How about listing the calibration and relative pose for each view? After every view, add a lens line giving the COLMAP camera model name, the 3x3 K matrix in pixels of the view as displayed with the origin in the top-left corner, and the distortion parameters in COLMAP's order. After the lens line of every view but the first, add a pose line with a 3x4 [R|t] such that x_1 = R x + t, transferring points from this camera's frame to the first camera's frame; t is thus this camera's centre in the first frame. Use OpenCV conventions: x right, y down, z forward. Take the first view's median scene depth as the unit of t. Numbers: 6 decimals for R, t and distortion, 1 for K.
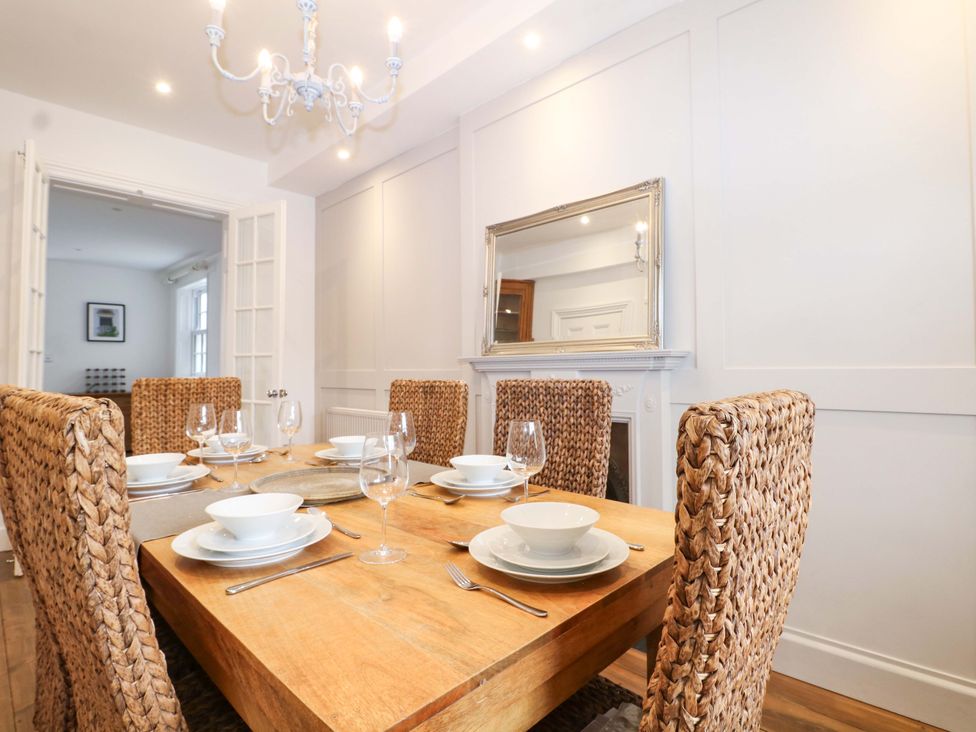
lens RADIAL K [[512.0, 0, 491.7], [0, 512.0, 363.6], [0, 0, 1]] dist [0.002341, -0.013652]
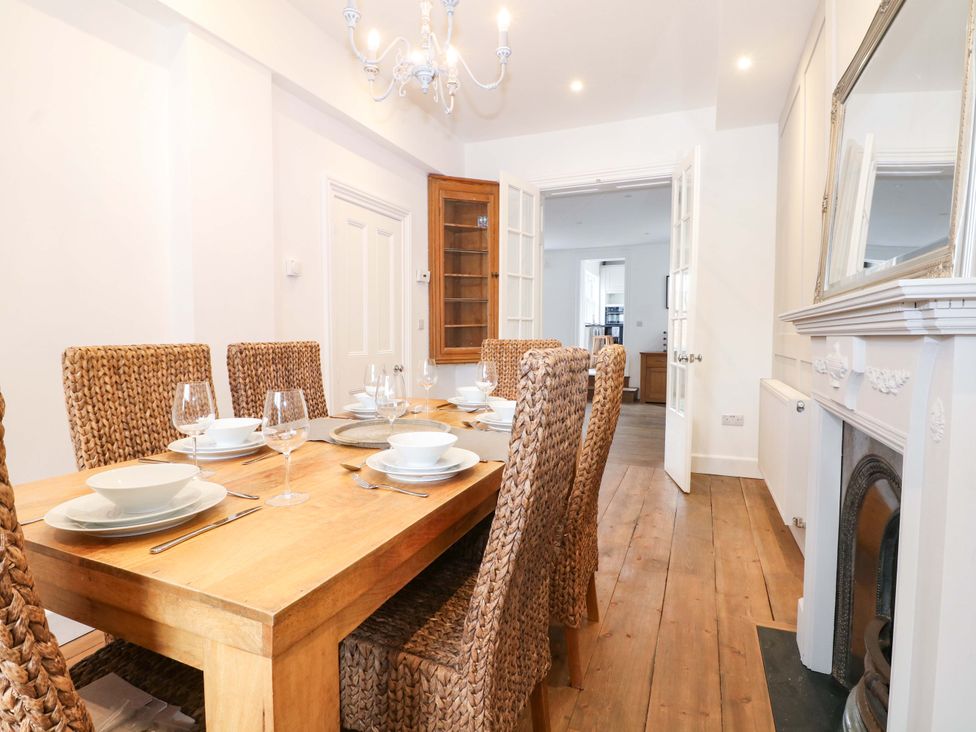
lens RADIAL K [[512.0, 0, 491.6], [0, 512.0, 359.7], [0, 0, 1]] dist [0.002341, -0.013652]
pose [[0.365440, 0.051210, -0.929425, 0.331588], [0.008728, 0.998253, 0.058434, 0.003328], [0.930794, -0.029467, 0.364355, 0.327670]]
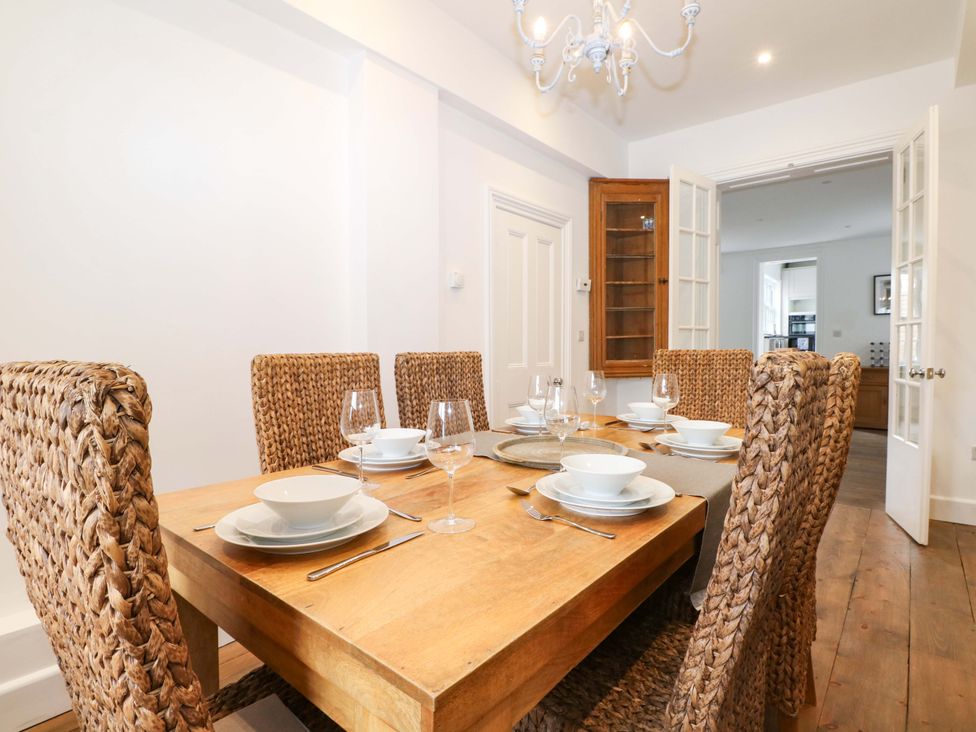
lens RADIAL K [[512.0, 0, 486.5], [0, 512.0, 361.7], [0, 0, 1]] dist [0.002341, -0.013652]
pose [[0.067732, 0.028152, -0.997306, 0.278693], [0.016896, 0.999426, 0.029360, 0.009705], [0.997560, -0.018839, 0.067217, 0.325506]]
